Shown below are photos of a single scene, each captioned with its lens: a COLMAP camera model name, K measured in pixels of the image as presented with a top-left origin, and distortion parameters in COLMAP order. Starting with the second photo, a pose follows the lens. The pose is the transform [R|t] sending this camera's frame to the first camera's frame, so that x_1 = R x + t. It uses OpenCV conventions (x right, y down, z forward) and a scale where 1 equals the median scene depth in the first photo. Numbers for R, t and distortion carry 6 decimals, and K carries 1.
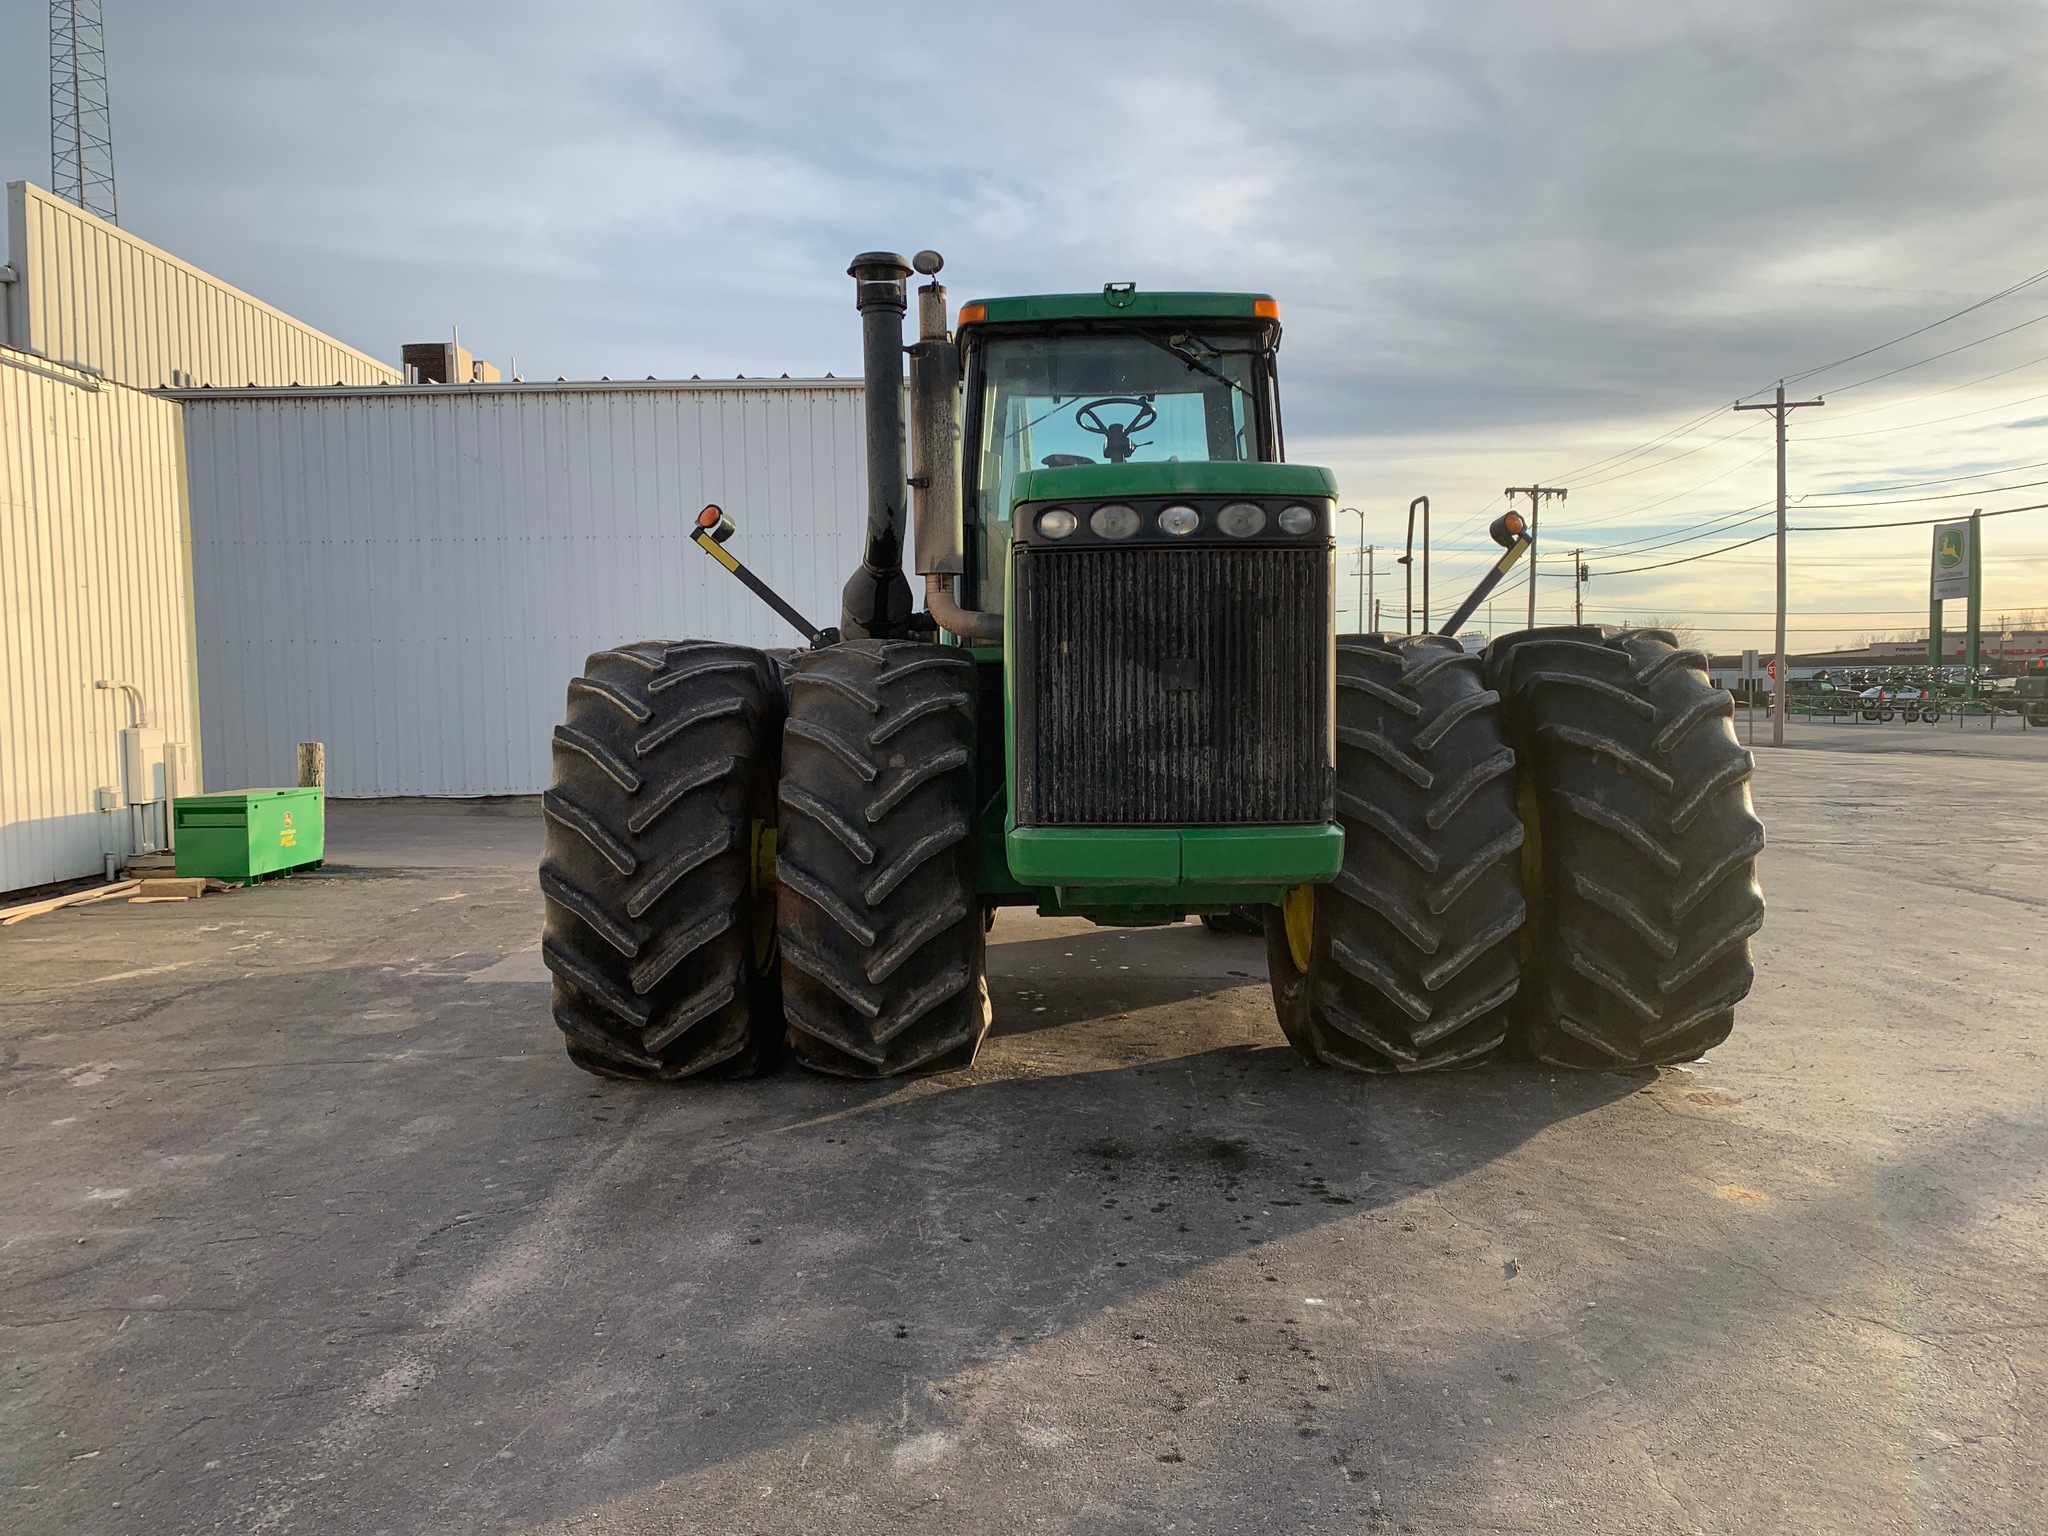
lens RADIAL K [[1555.1, 0, 1028.8], [0, 1555.1, 807.8], [0, 0, 1]] dist [0.013826, -0.002217]
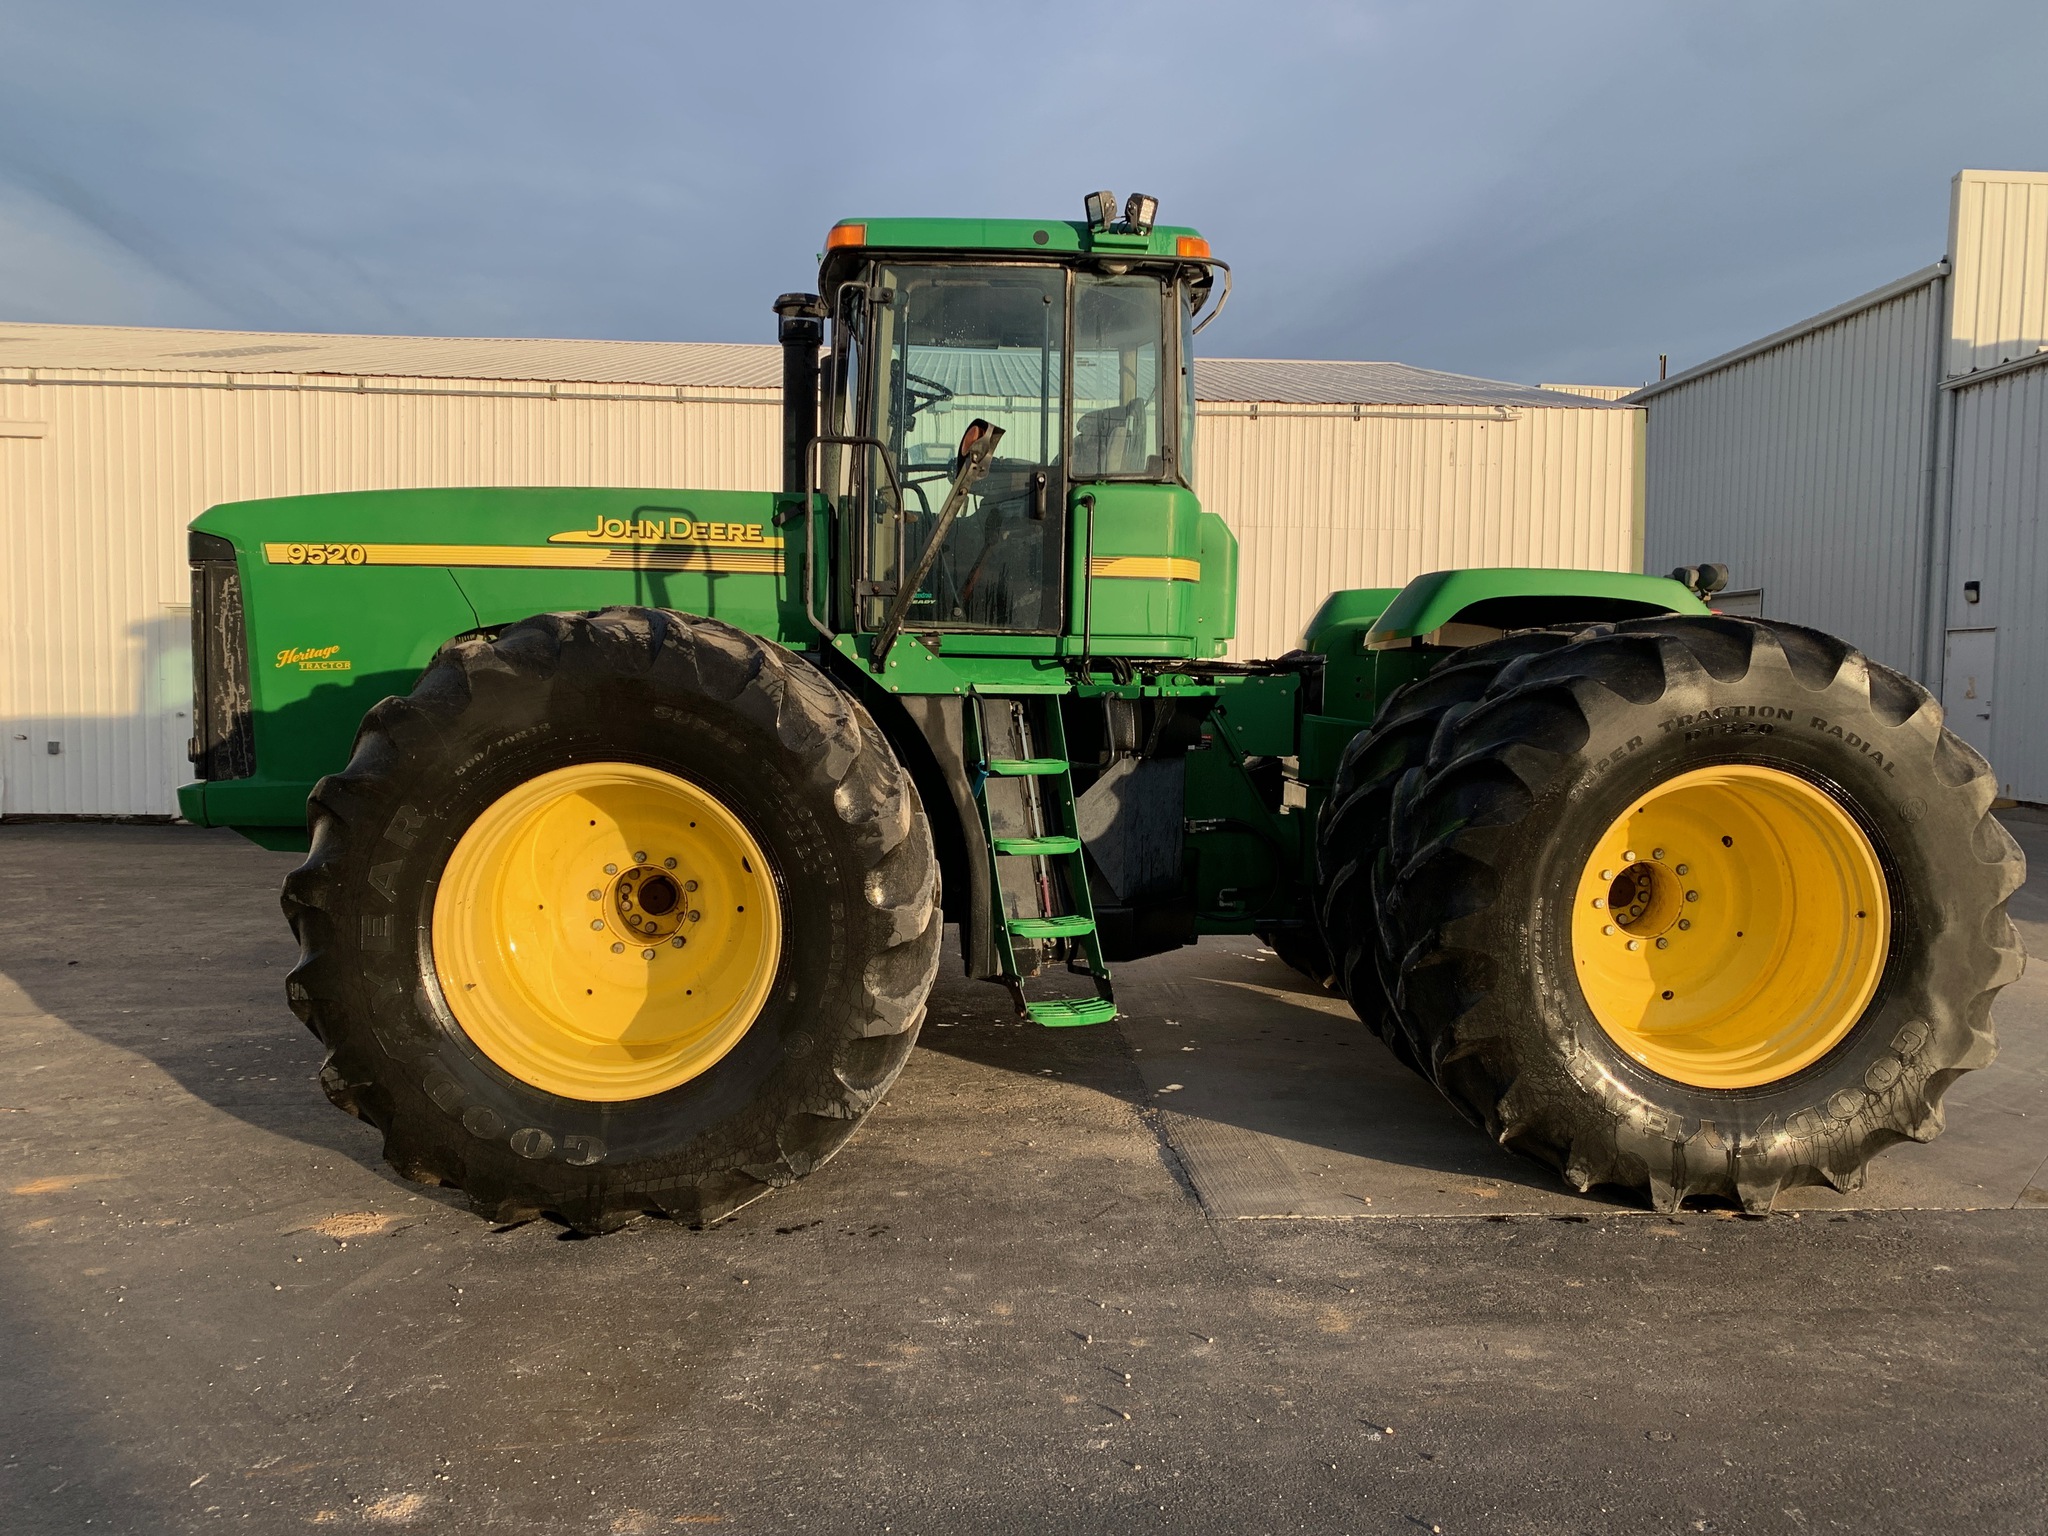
lens RADIAL K [[1555.1, 0, 1028.8], [0, 1555.1, 807.8], [0, 0, 1]] dist [0.013826, -0.002217]
pose [[0.059863, 0.097865, -0.993398, 1.246608], [-0.090450, 0.991620, 0.092239, -0.122359], [0.994100, 0.084331, 0.068213, 1.307135]]
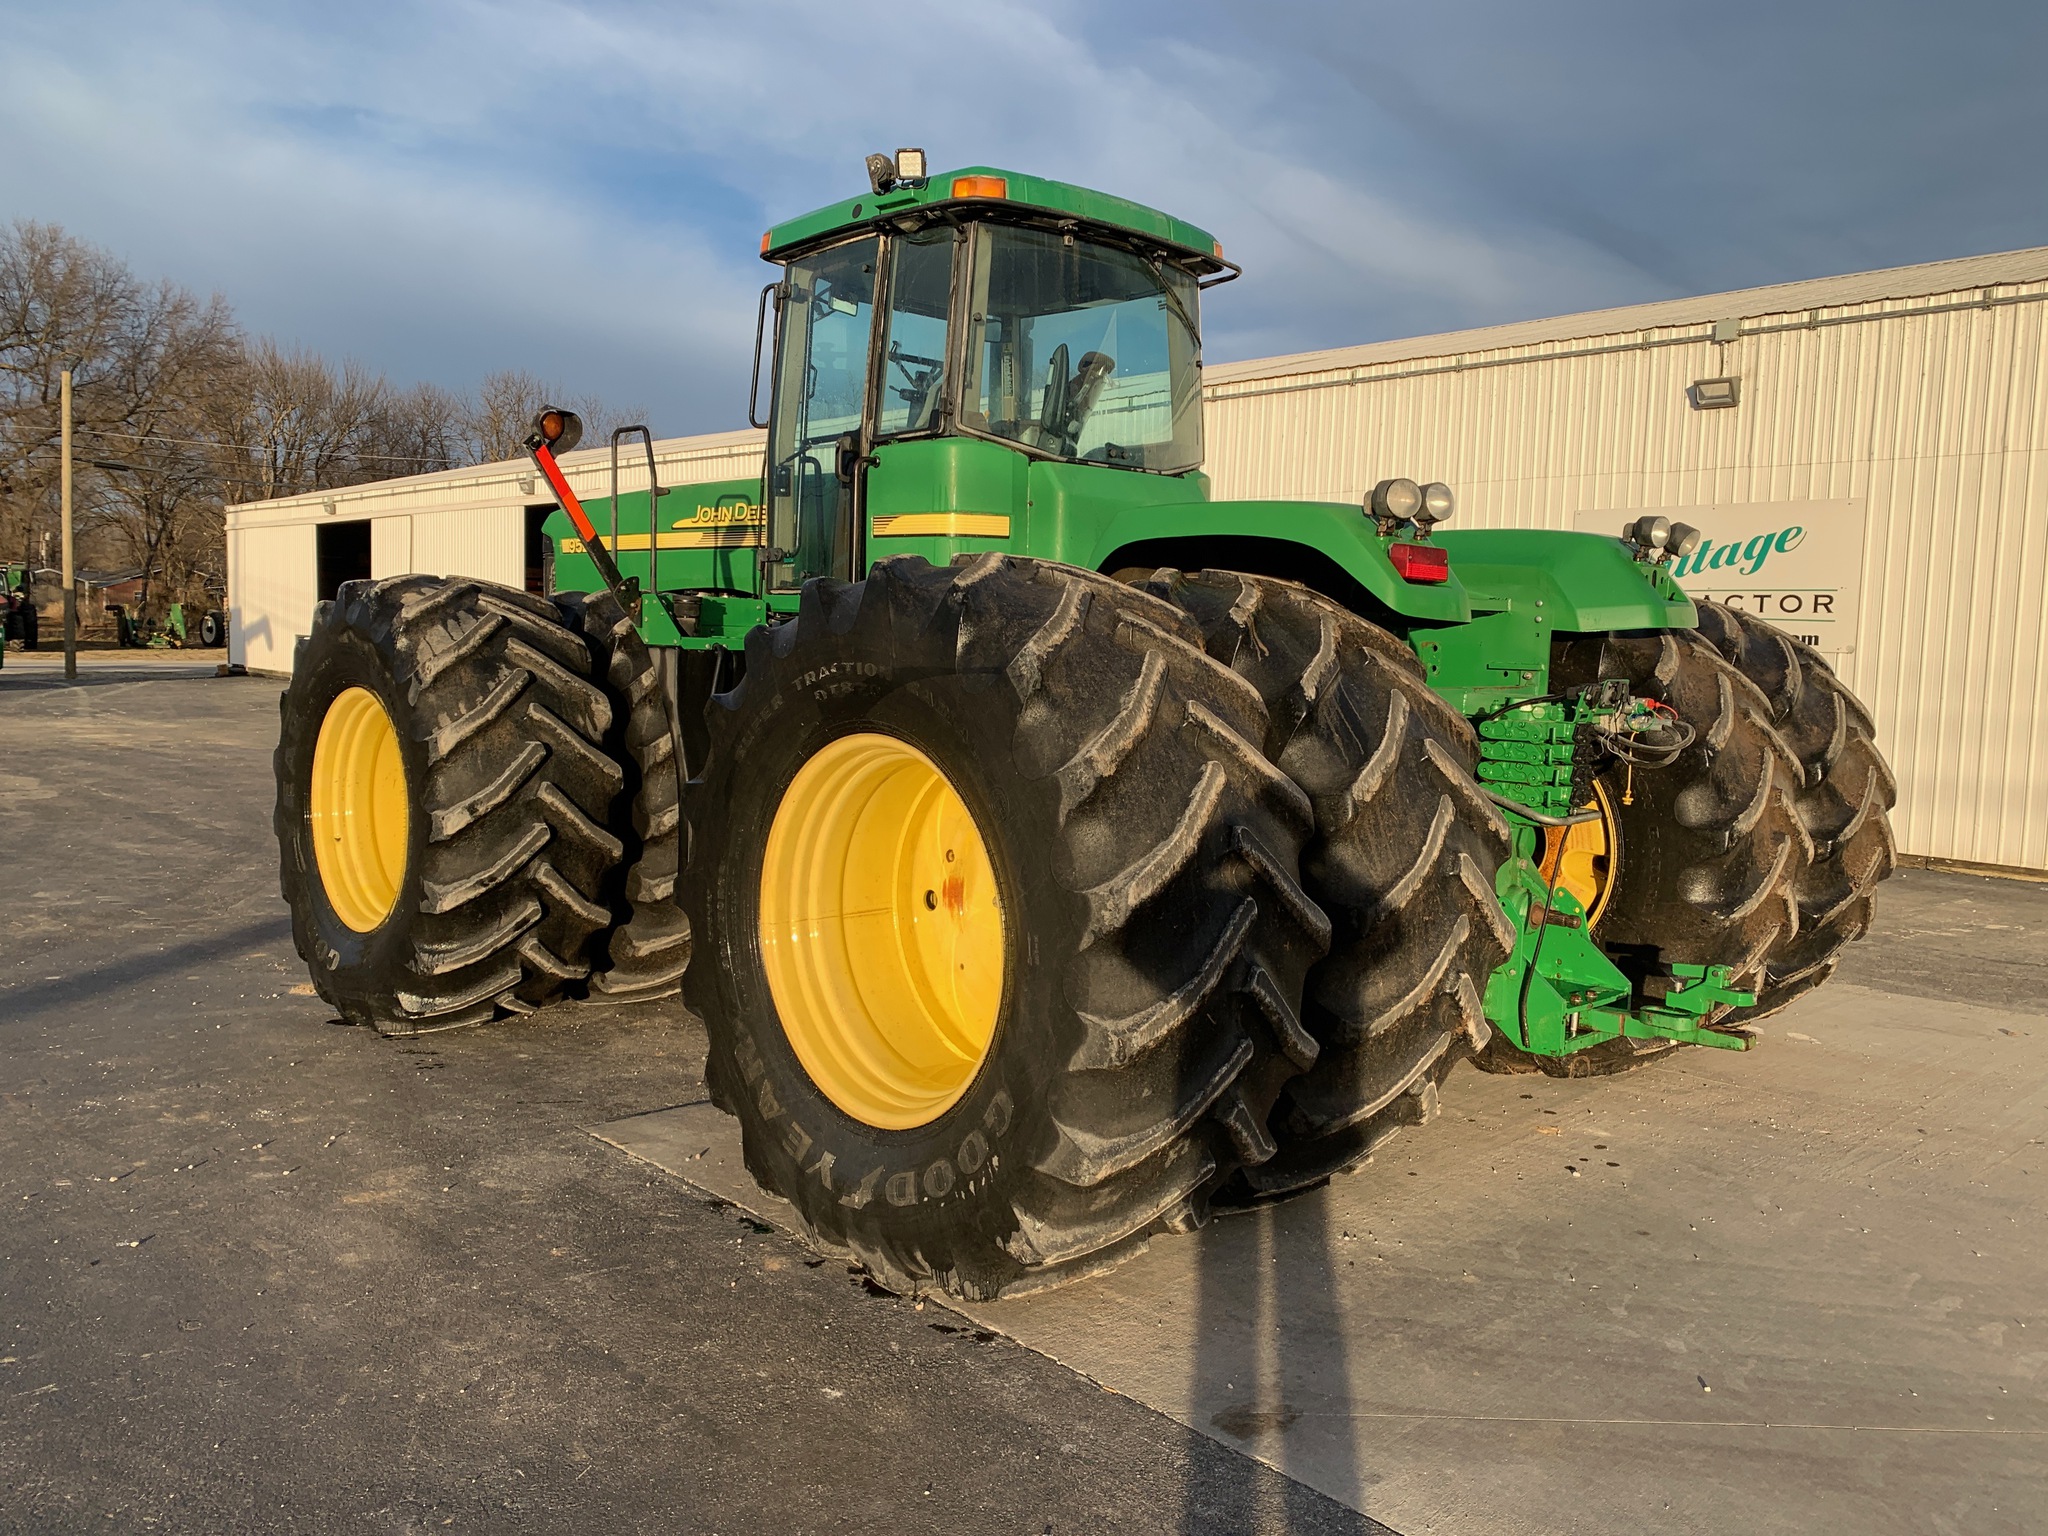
lens RADIAL K [[1547.8, 0, 1026.6], [0, 1547.8, 801.3], [0, 0, 1]] dist [-0.002579, 0.007113]
pose [[-0.724105, 0.068242, -0.686305, 0.868198], [-0.066939, 0.983441, 0.168413, -0.188523], [0.686434, 0.167889, -0.707547, 2.238118]]
